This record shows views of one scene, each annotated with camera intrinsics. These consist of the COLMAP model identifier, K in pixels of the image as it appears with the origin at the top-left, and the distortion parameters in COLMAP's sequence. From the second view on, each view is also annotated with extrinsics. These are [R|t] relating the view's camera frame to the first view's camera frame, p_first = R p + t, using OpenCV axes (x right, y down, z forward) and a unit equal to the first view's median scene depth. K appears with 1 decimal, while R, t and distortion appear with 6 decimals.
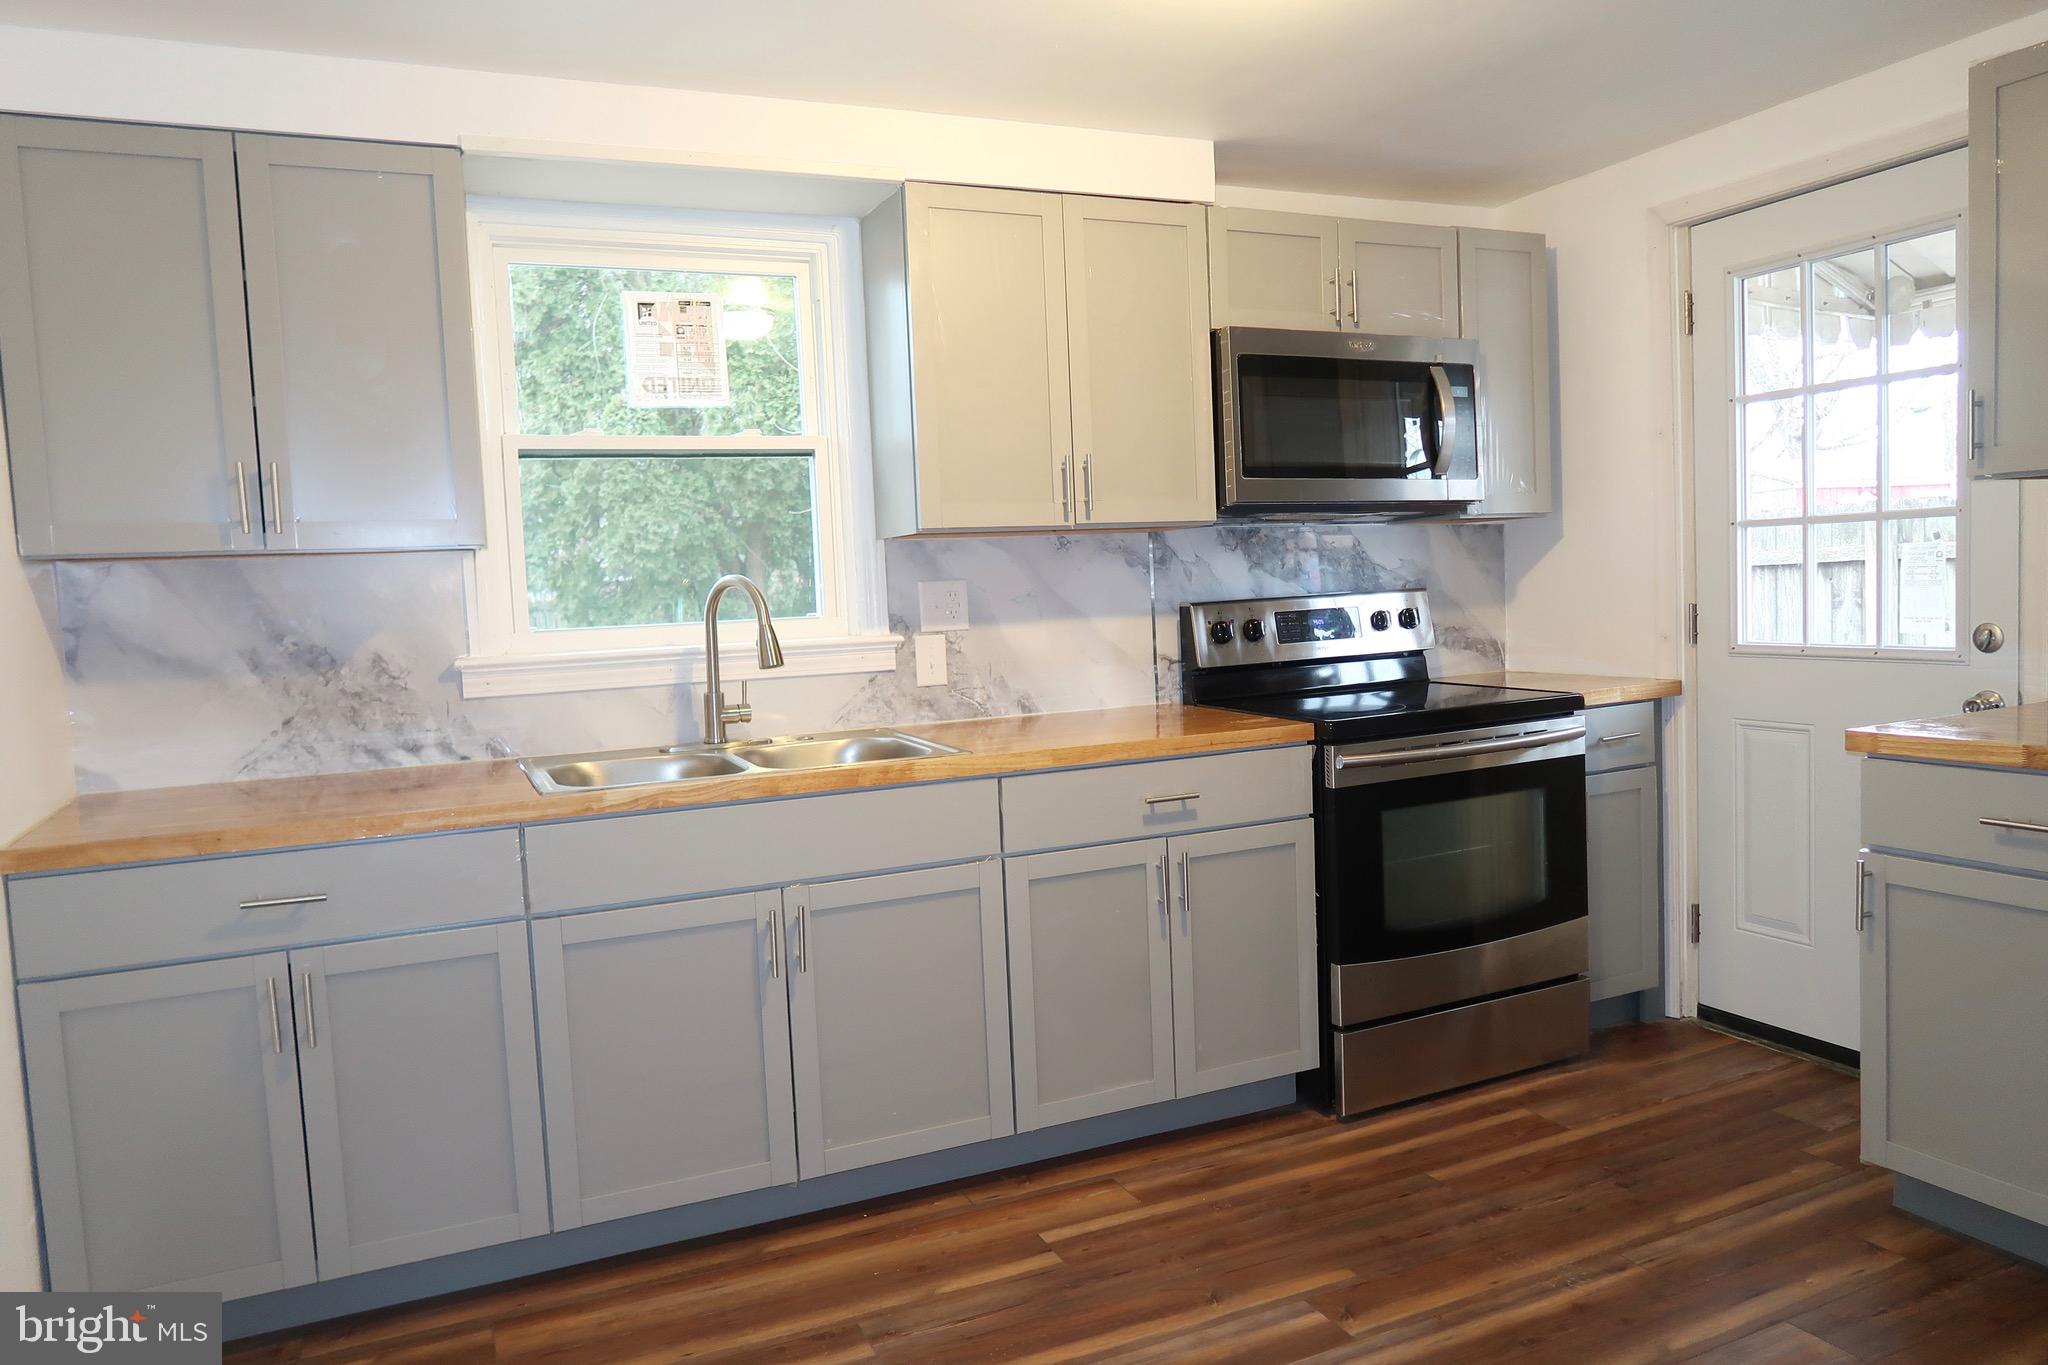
lens RADIAL K [[1398.4, 0, 1032.6], [0, 1398.4, 688.1], [0, 0, 1]] dist [-0.035138, 0.002304]
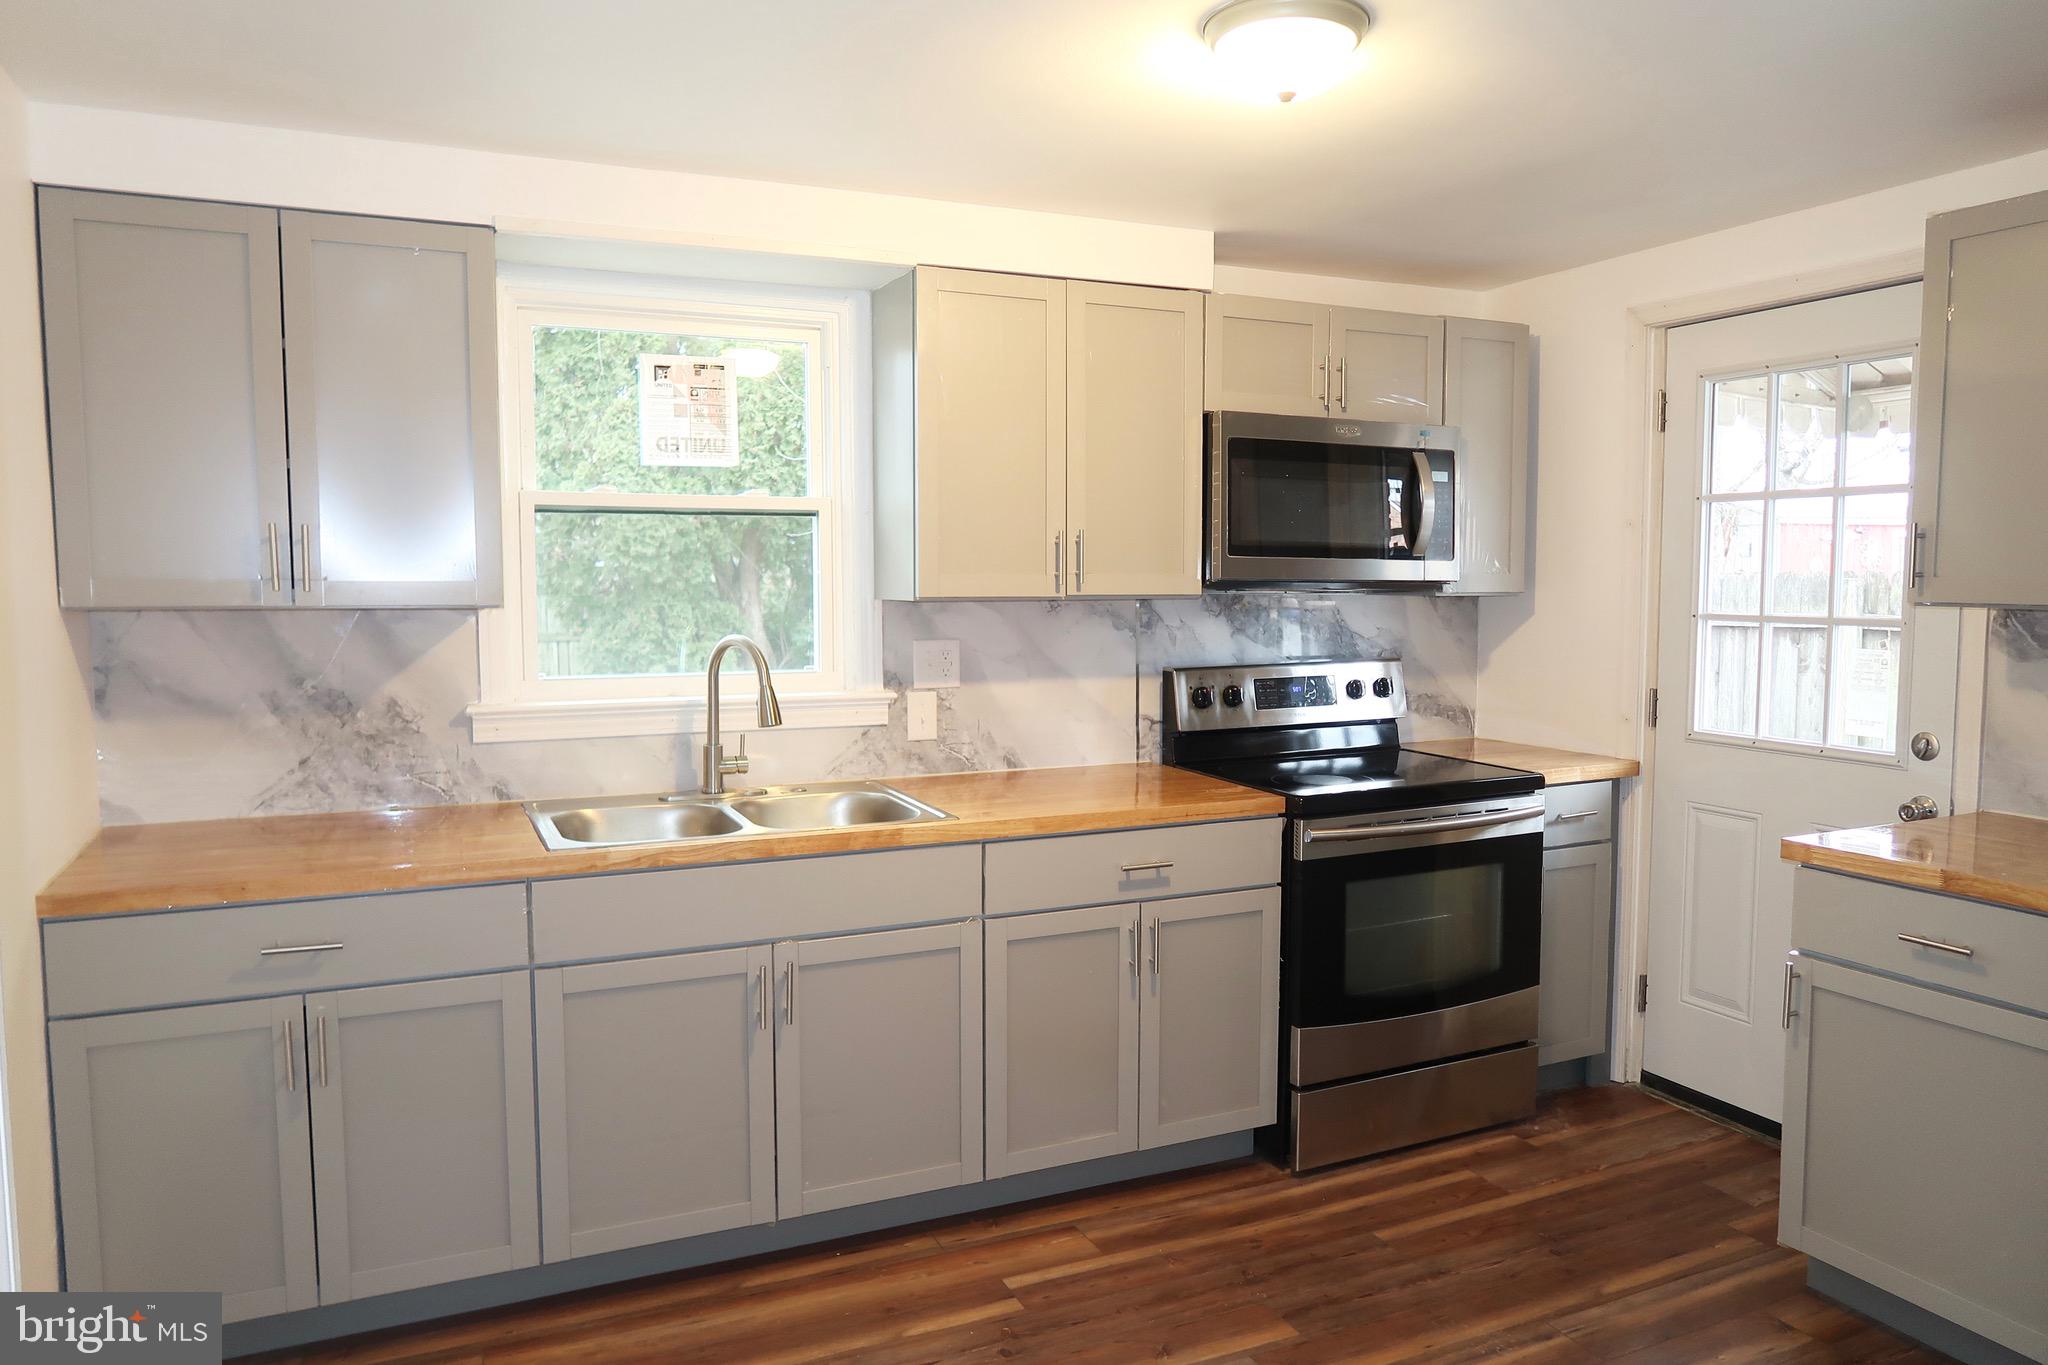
lens RADIAL K [[1398.4, 0, 1035.2], [0, 1398.4, 687.1], [0, 0, 1]] dist [-0.035138, 0.002304]
pose [[0.999025, 0.042321, 0.012585, -0.002681], [-0.042366, 0.999097, 0.003307, -0.052356], [-0.012434, -0.003836, 0.999915, -0.045313]]
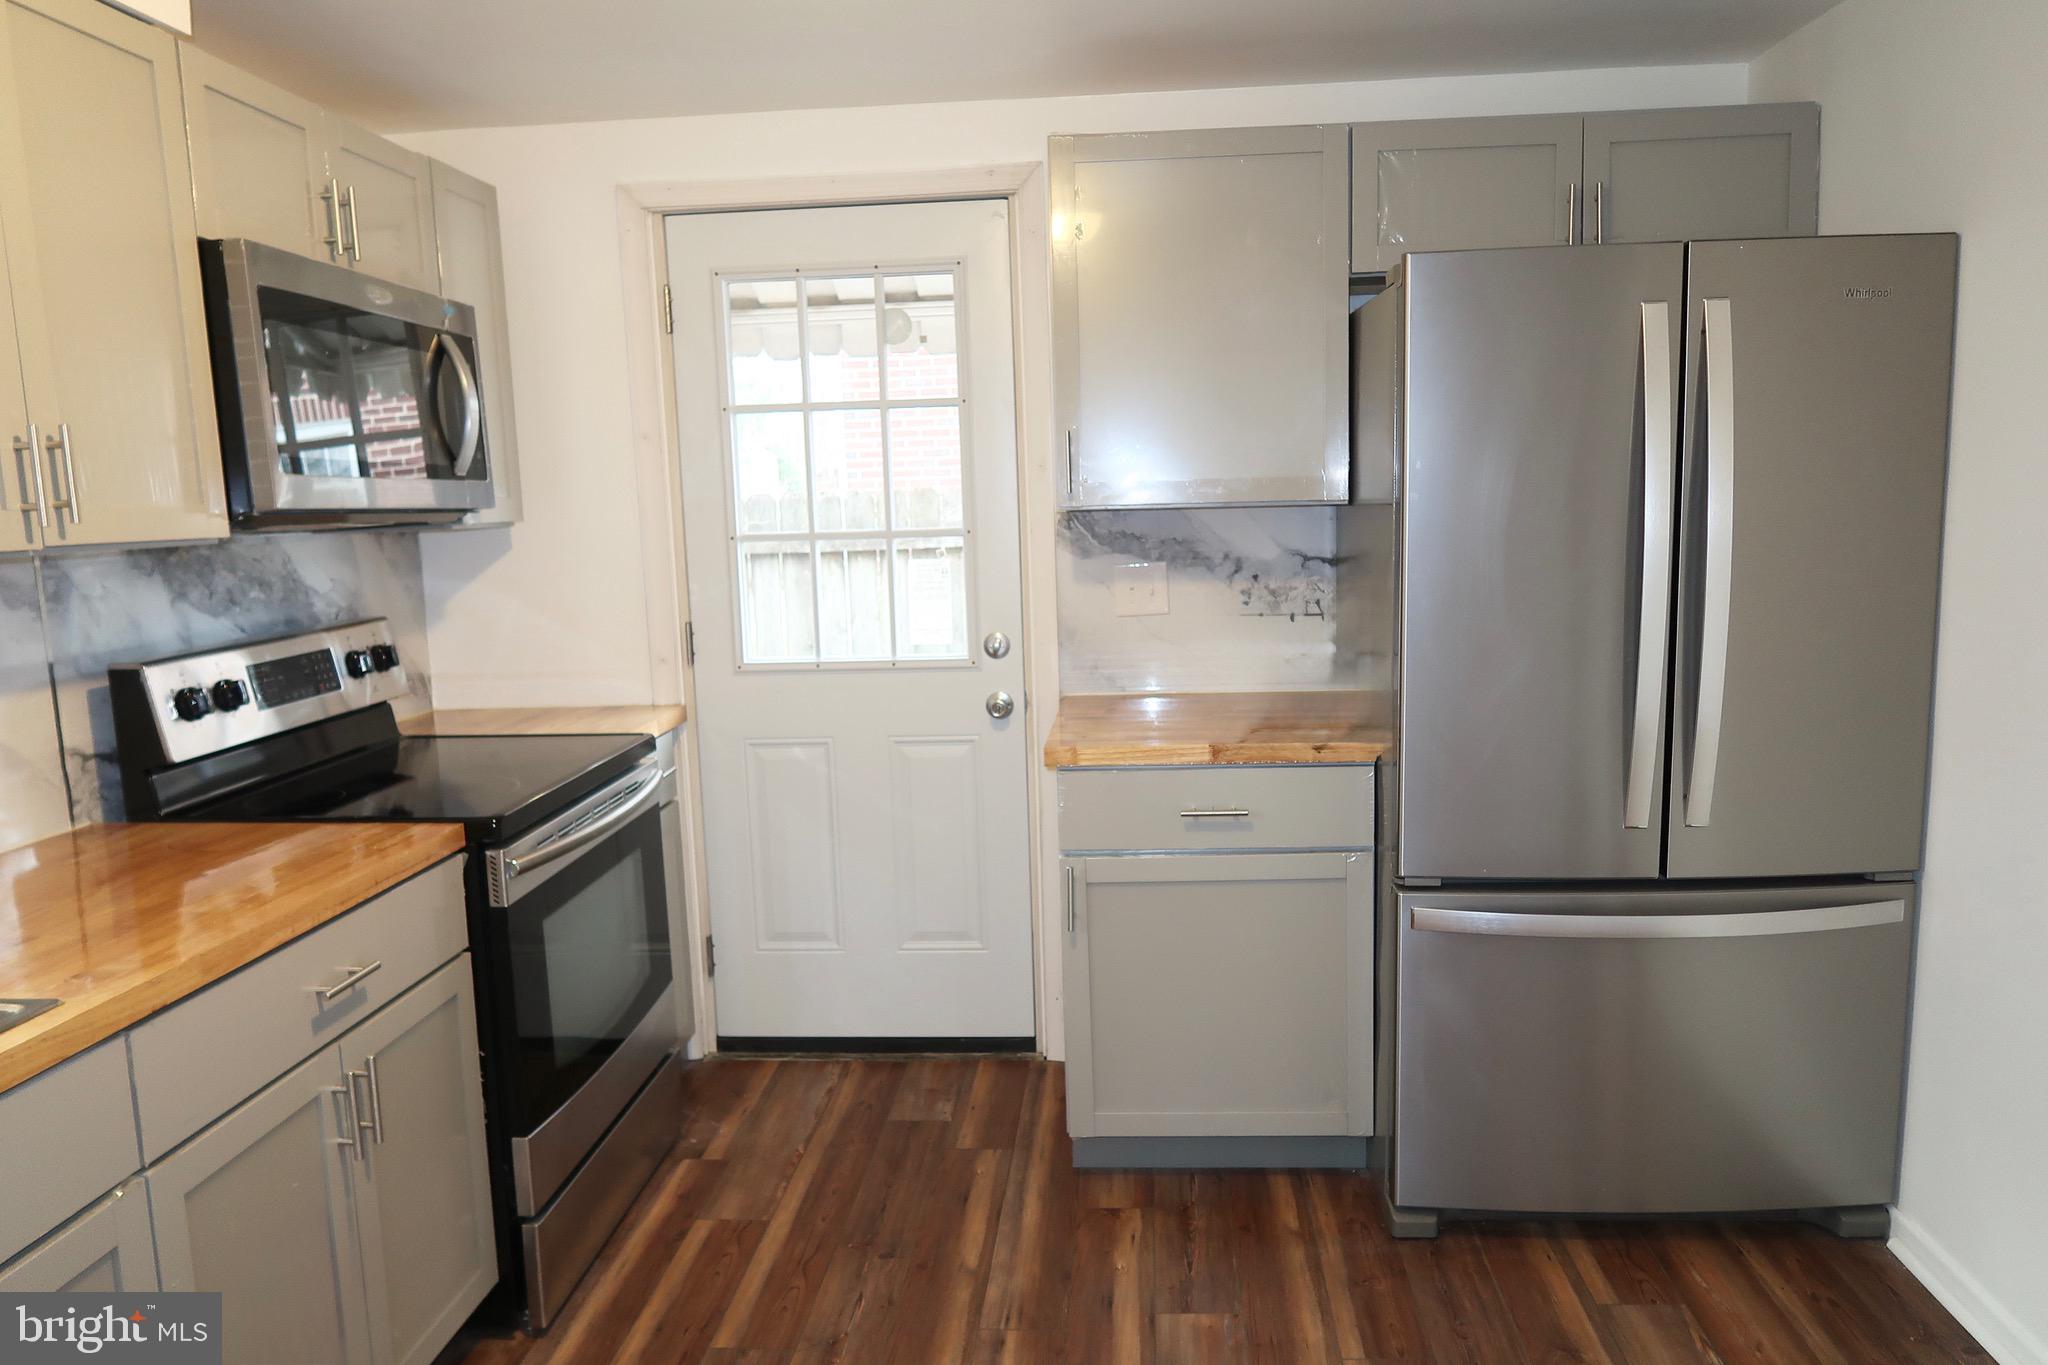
lens RADIAL K [[1398.4, 0, 1038.4], [0, 1398.4, 684.3], [0, 0, 1]] dist [-0.035138, 0.002304]
pose [[0.473449, -0.089442, 0.876268, -0.277439], [0.075590, 0.995287, 0.060749, -0.066750], [-0.877572, 0.037475, 0.477979, 0.391065]]
